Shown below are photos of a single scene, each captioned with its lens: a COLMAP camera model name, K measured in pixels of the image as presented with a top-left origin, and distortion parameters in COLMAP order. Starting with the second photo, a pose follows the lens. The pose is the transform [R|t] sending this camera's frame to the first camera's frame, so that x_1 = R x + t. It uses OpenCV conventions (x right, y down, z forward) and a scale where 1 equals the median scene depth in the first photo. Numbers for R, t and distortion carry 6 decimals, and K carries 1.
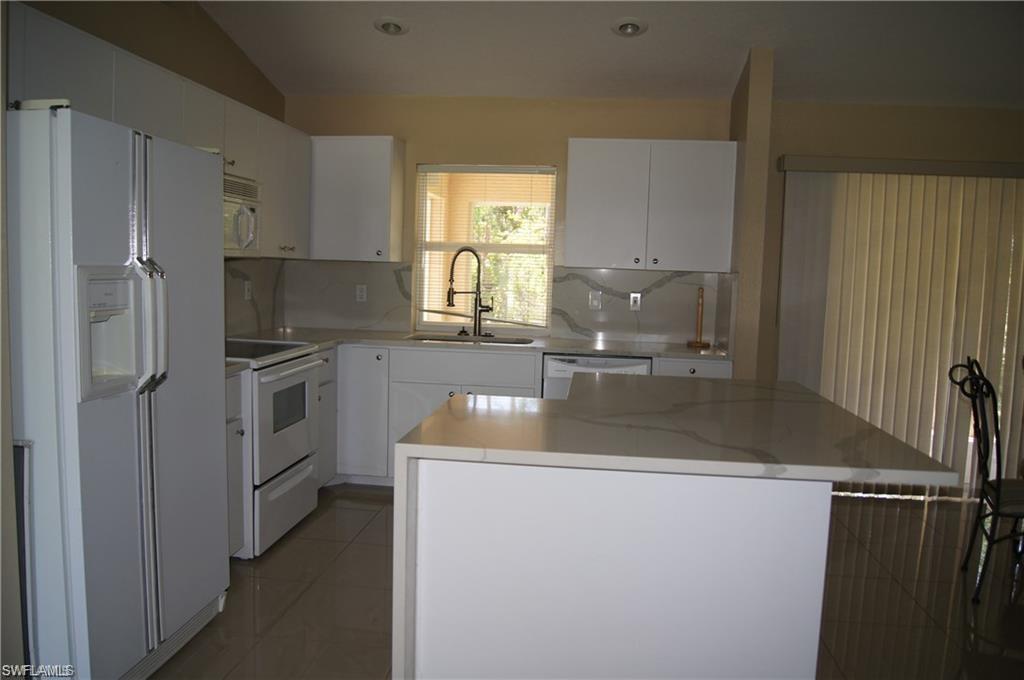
lens RADIAL K [[806.7, 0, 513.4], [0, 806.7, 343.5], [0, 0, 1]] dist [-0.068243, 0.001529]
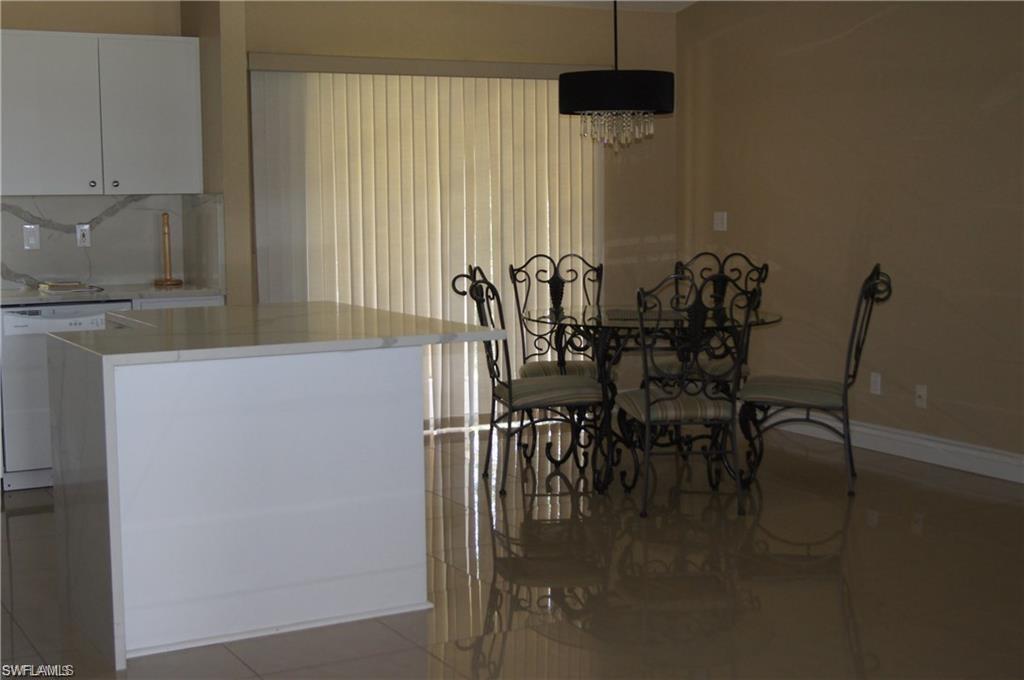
lens RADIAL K [[1535.2, 0, 512.2], [0, 1535.2, 339.7], [0, 0, 1]] dist [0.007724, 0.000000]
pose [[0.821346, -0.096516, 0.562205, -0.384524], [0.089227, 0.995188, 0.040493, 0.027985], [-0.563408, 0.016905, 0.826006, -0.512014]]
